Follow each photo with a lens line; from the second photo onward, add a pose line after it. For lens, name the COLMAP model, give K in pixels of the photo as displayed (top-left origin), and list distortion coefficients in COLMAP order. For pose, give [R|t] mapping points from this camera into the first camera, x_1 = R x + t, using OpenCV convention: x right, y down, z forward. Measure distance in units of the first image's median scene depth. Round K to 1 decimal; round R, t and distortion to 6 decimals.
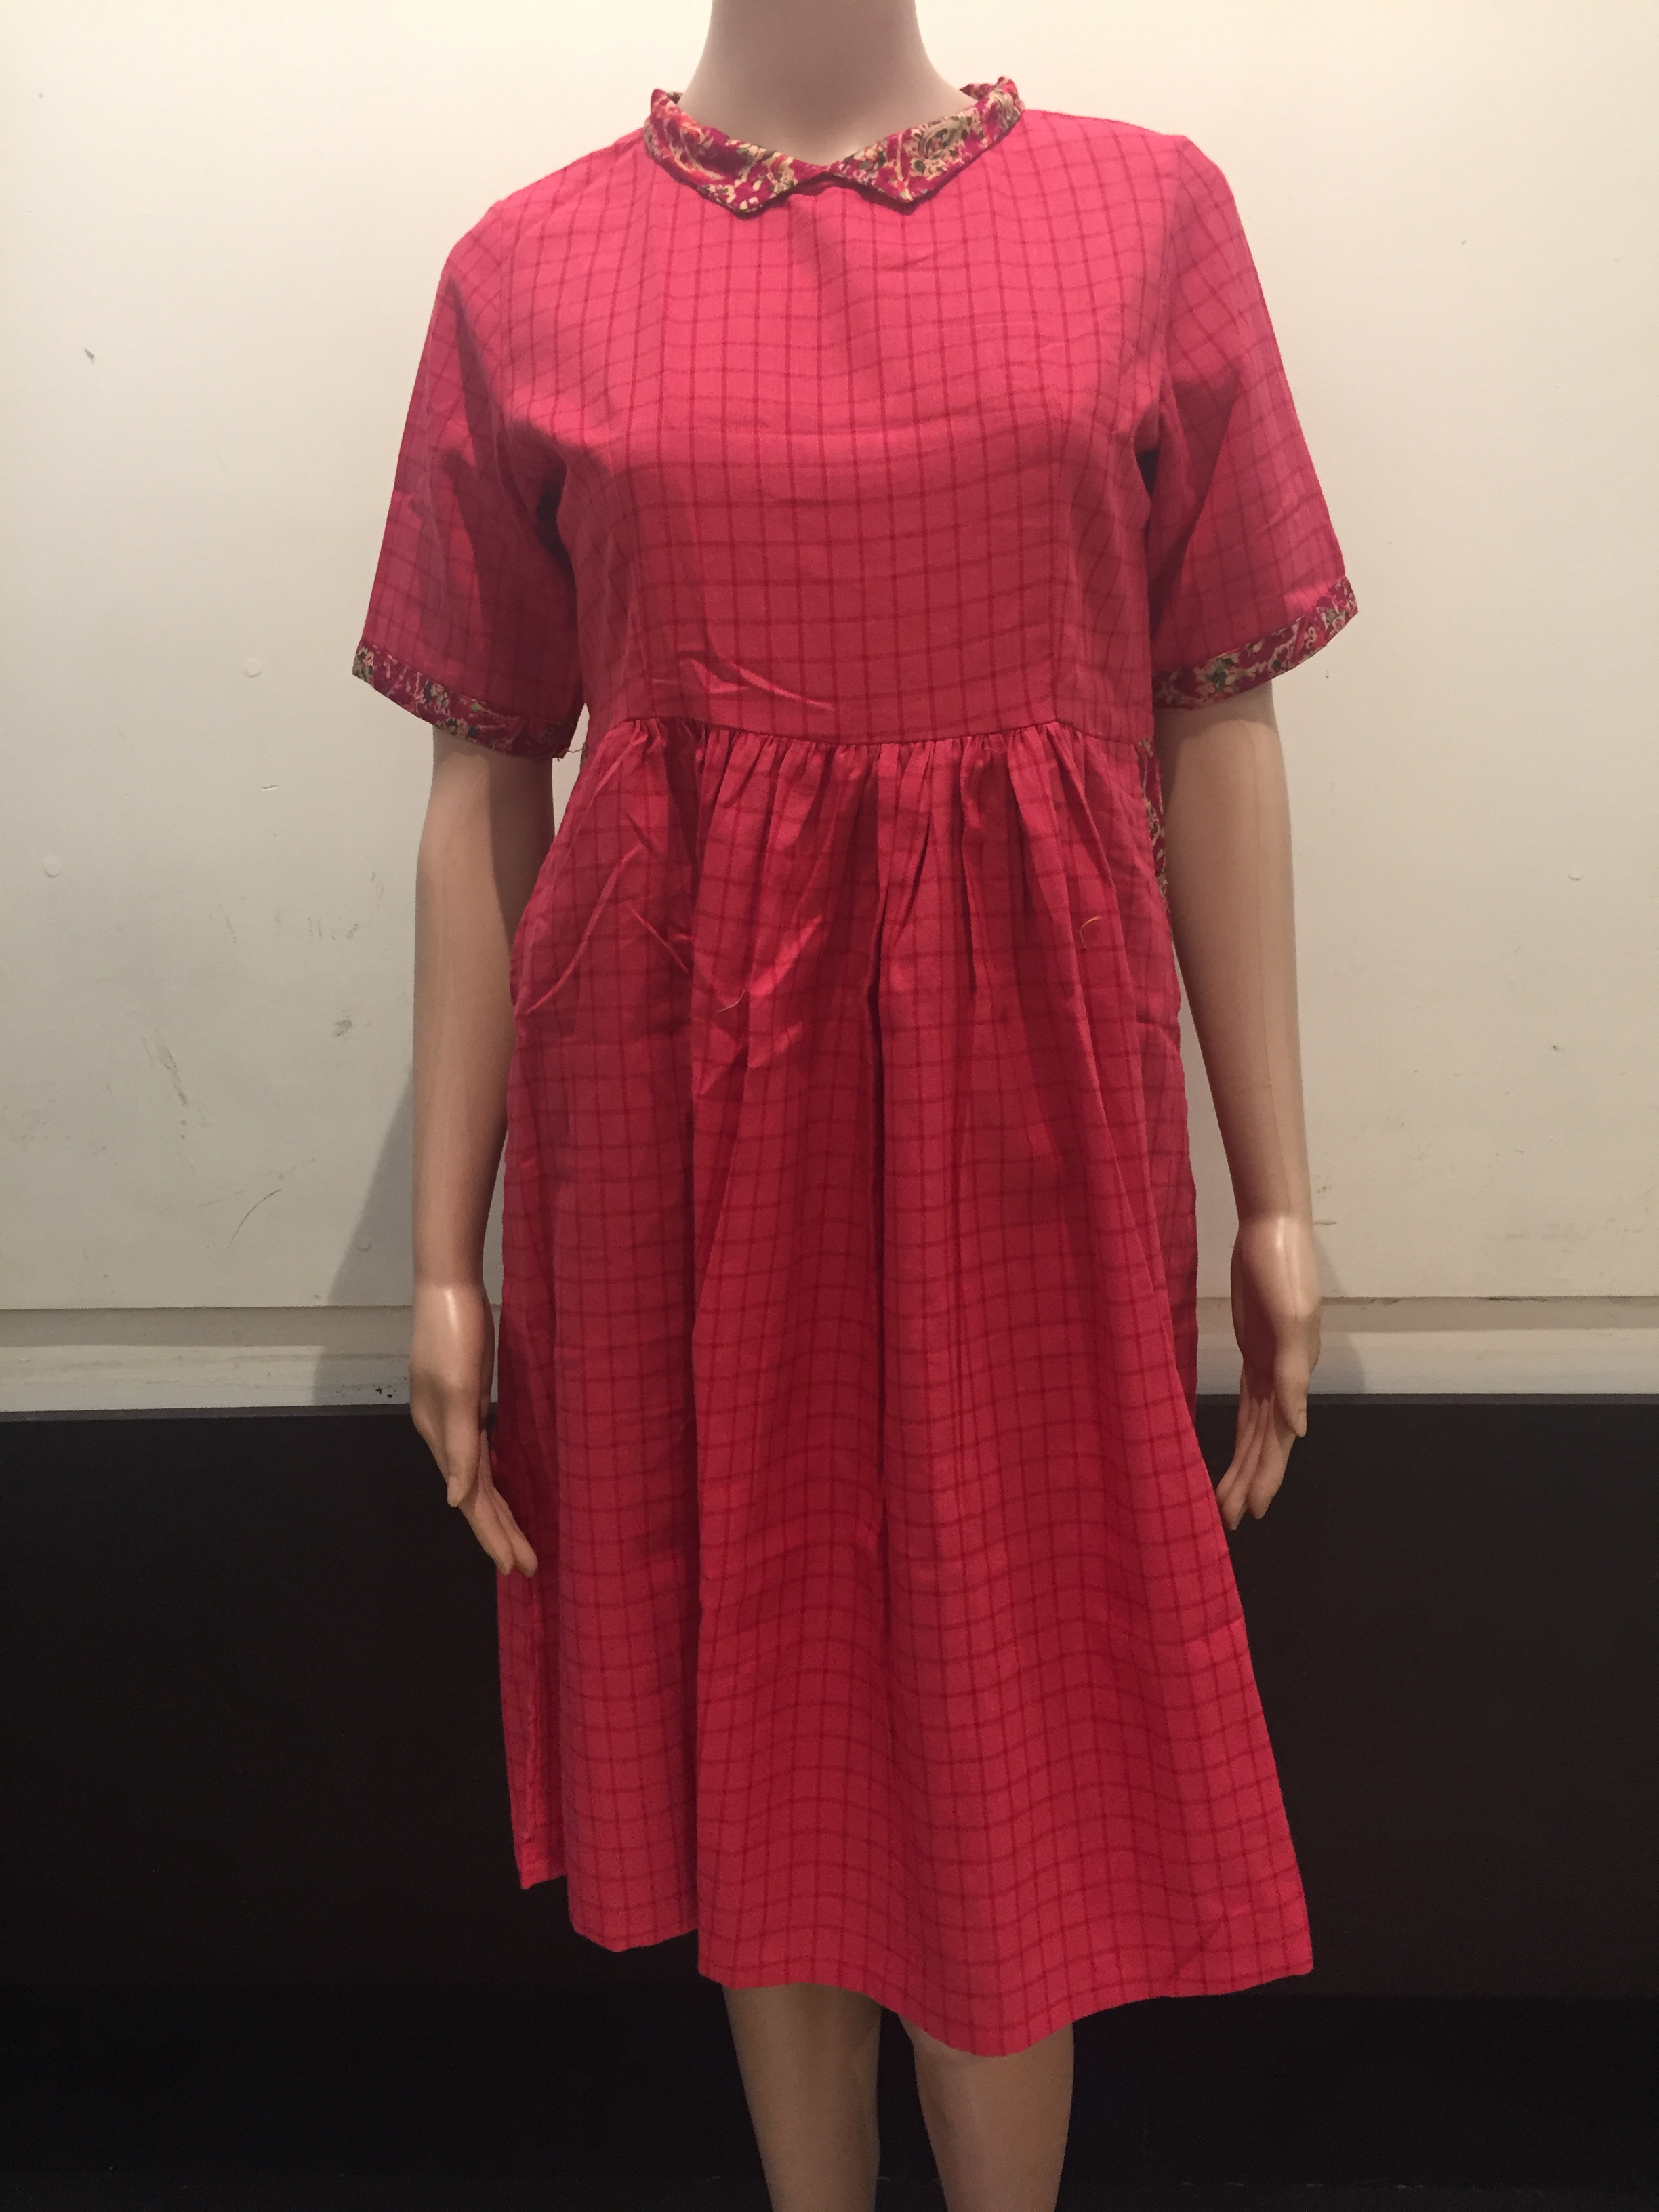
lens RADIAL K [[1981.5, 0, 868.2], [0, 1981.5, 1099.9], [0, 0, 1]] dist [0.074630, -0.119154]
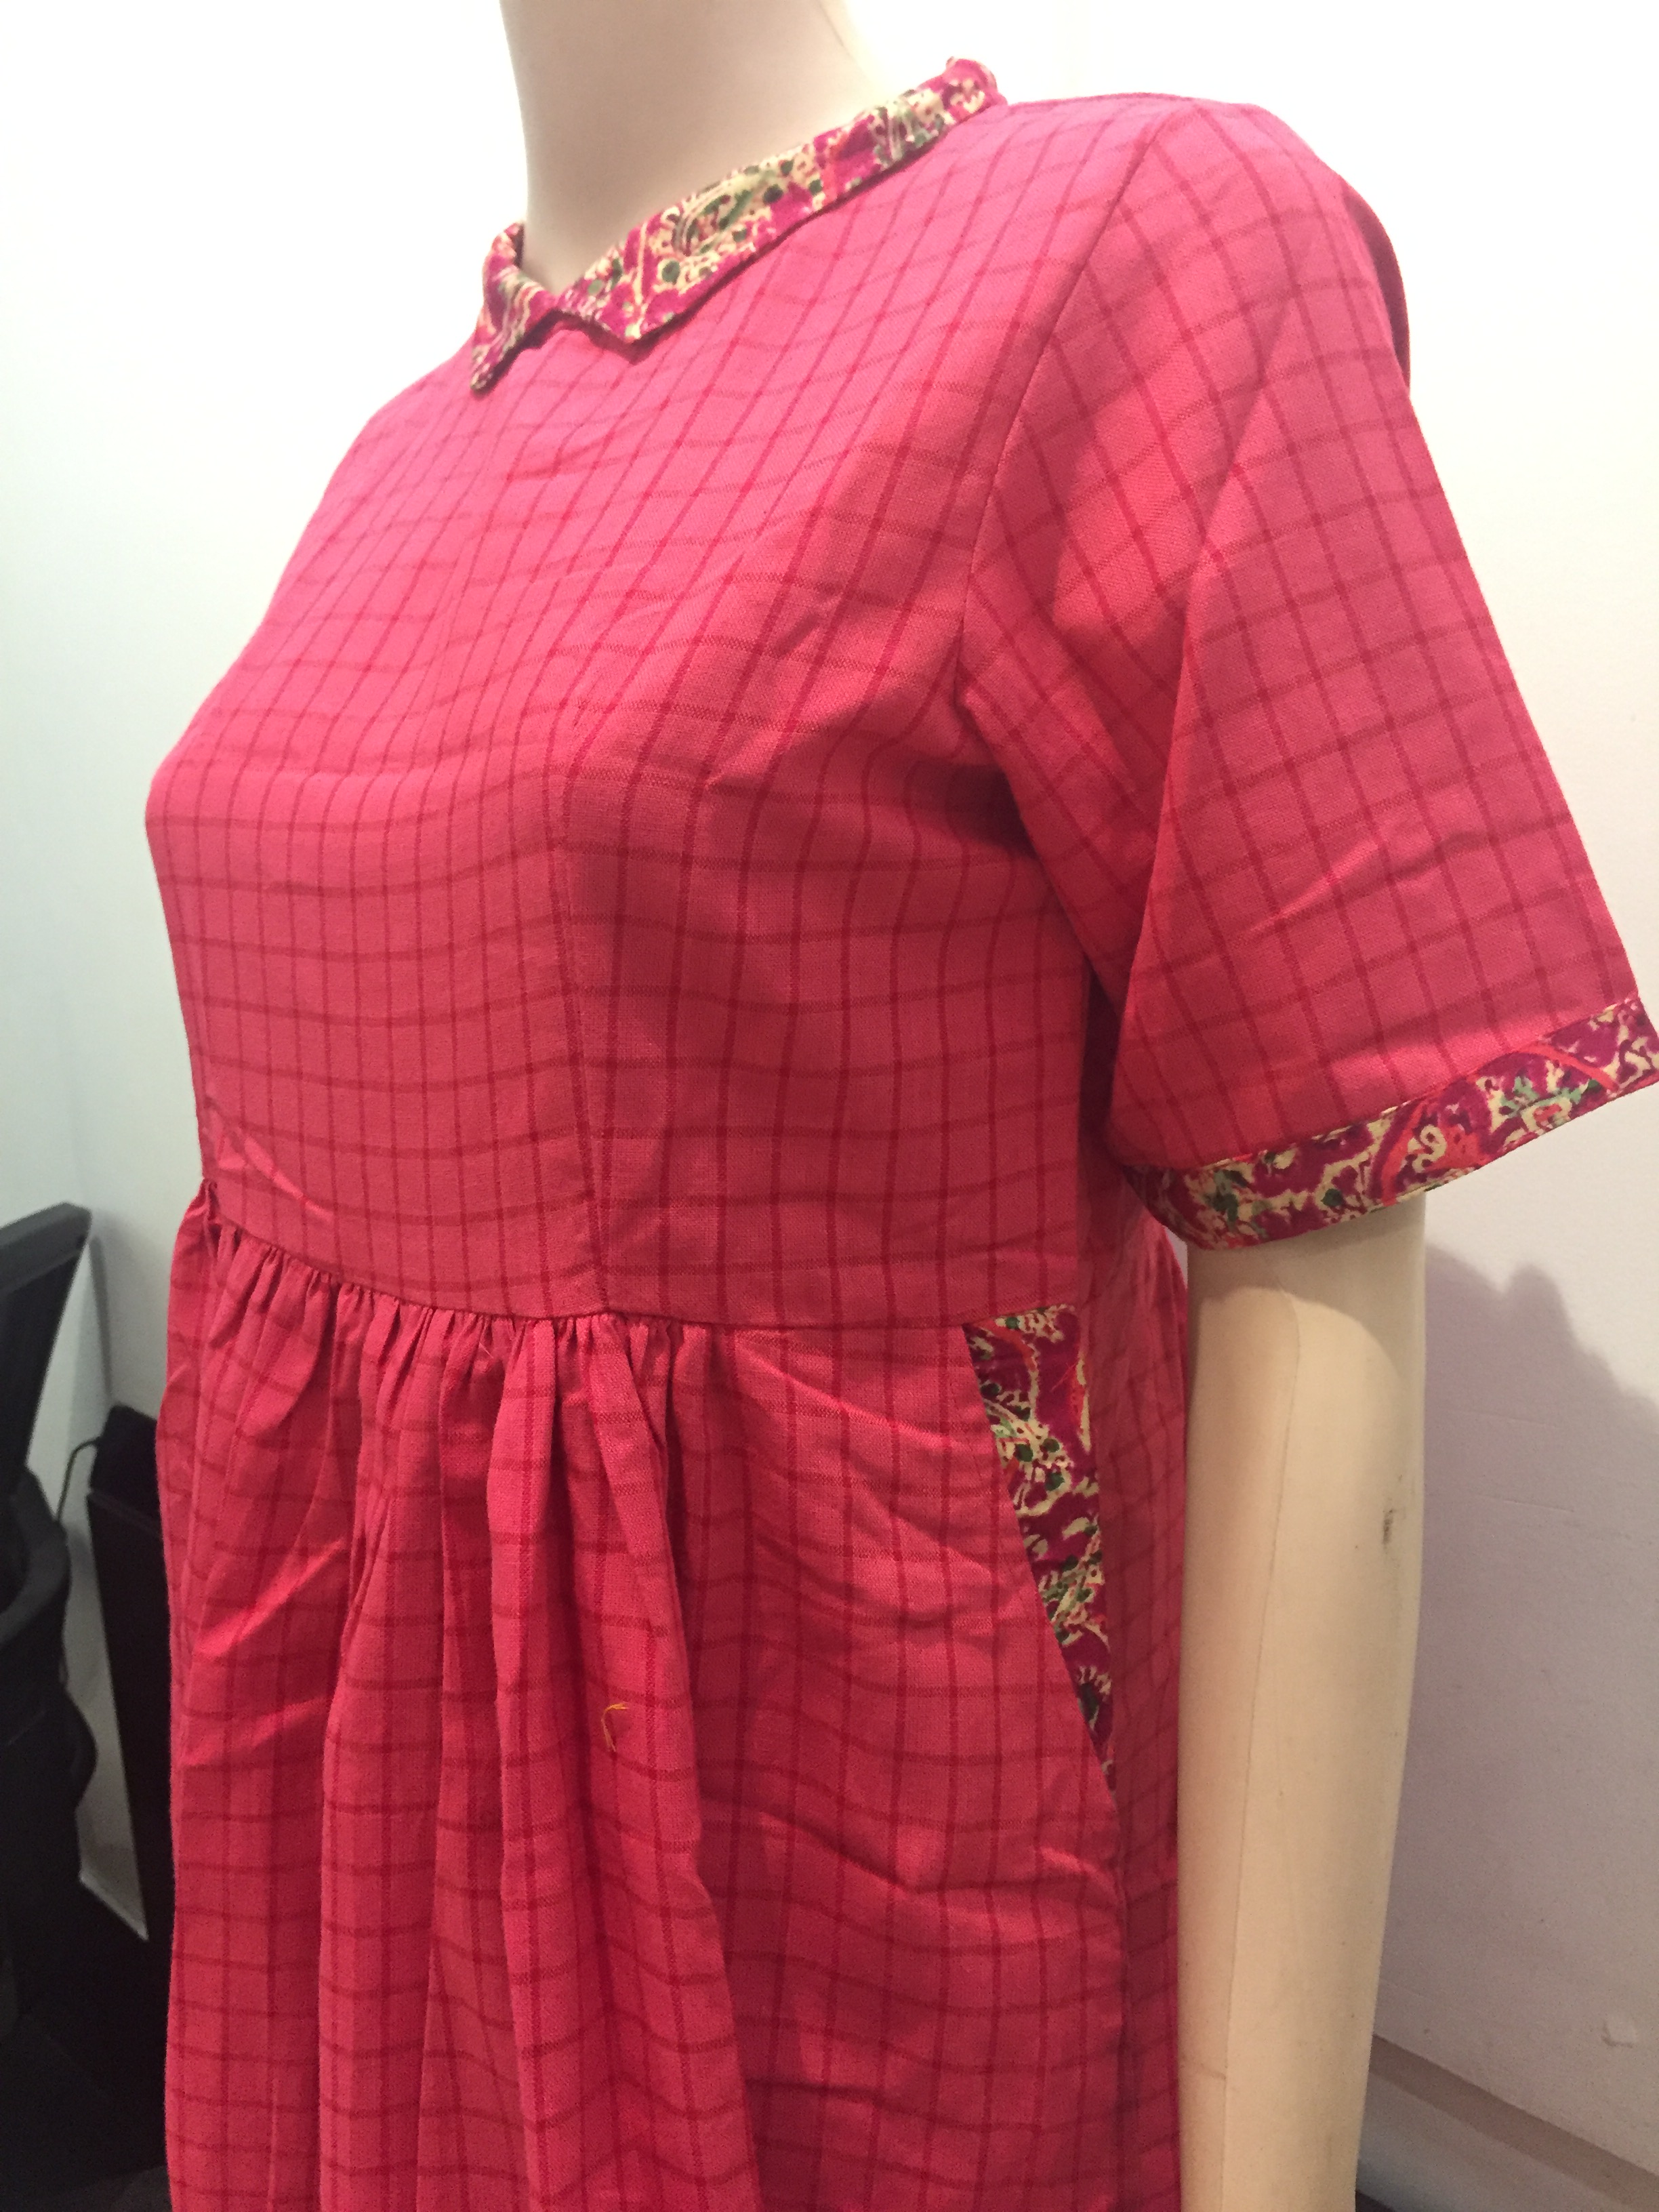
lens RADIAL K [[1981.5, 0, 822.5], [0, 1981.5, 1086.3], [0, 0, 1]] dist [0.074630, -0.119154]
pose [[0.725463, 0.130401, -0.675795, 0.467355], [-0.131735, 0.990042, 0.049621, -0.274619], [0.675537, 0.053027, 0.735417, 0.630404]]
